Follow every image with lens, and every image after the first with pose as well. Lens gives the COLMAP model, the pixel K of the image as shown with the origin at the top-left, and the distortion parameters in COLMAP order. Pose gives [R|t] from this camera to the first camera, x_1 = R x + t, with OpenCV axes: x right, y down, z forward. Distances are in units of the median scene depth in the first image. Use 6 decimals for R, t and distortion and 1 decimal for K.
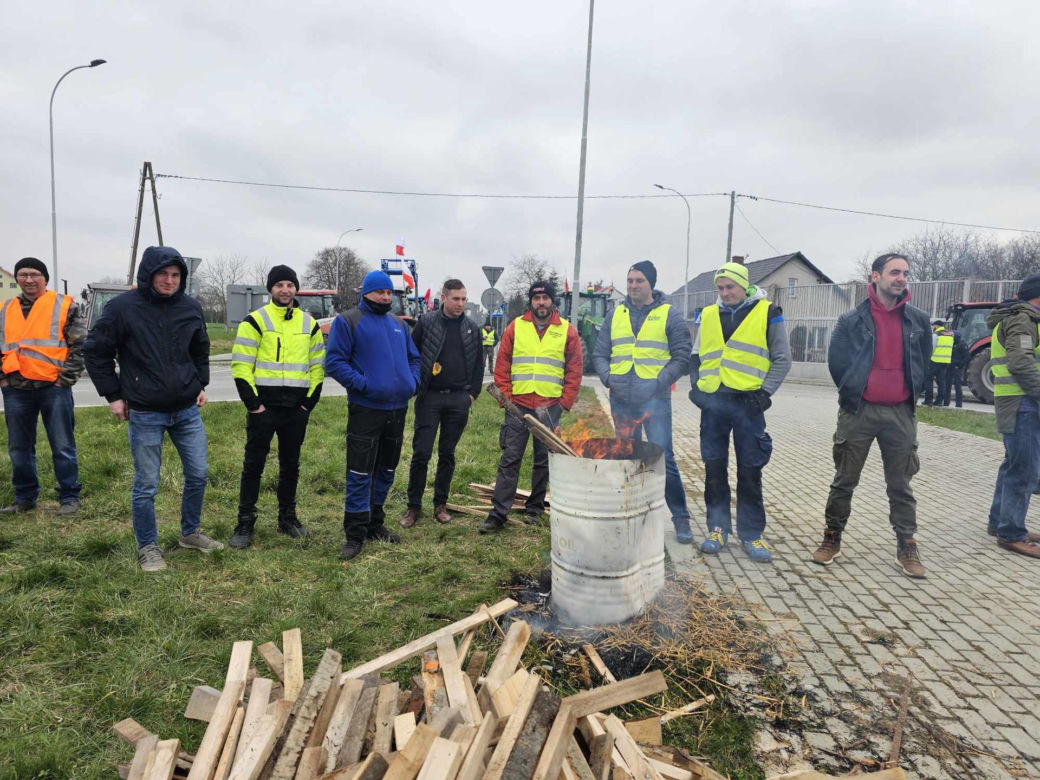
lens RADIAL K [[811.7, 0, 520.0], [0, 811.7, 390.0], [0, 0, 1]] dist [0.001199, 0.003440]
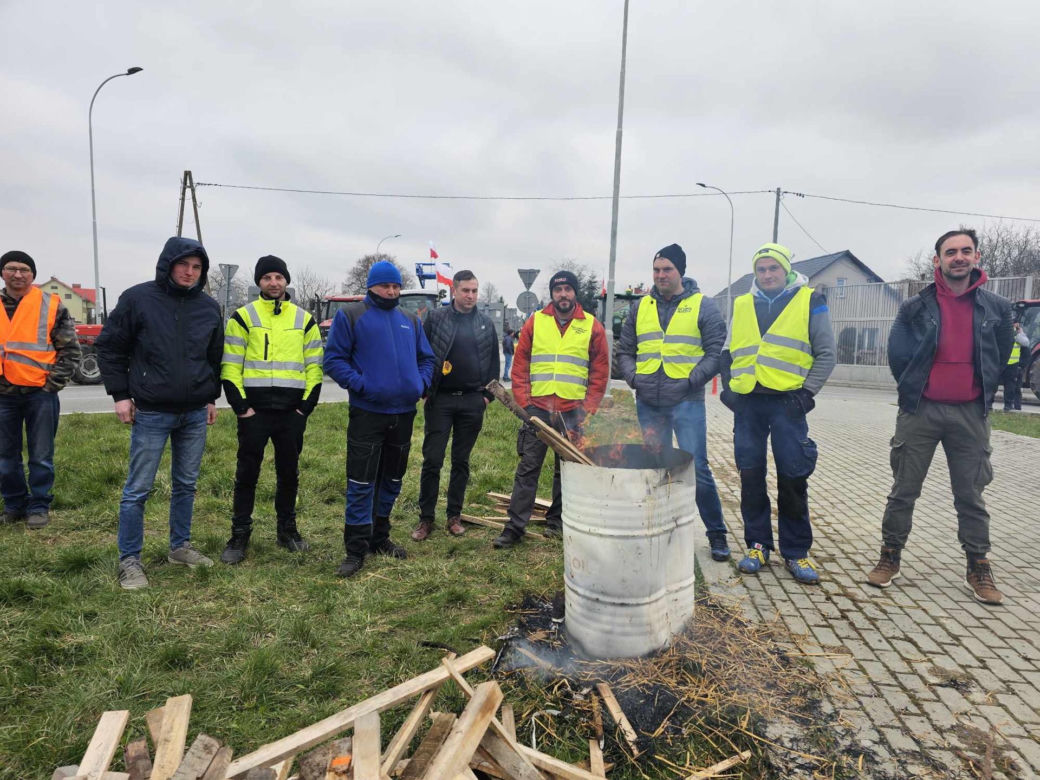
lens RADIAL K [[770.5, 0, 522.2], [0, 770.5, 405.5], [0, 0, 1]] dist [0.004265, -0.000157]
pose [[0.997789, -0.004419, -0.066320, 0.045210], [0.005131, 0.999931, 0.010568, 0.007592], [0.066269, -0.010885, 0.997742, 0.150065]]
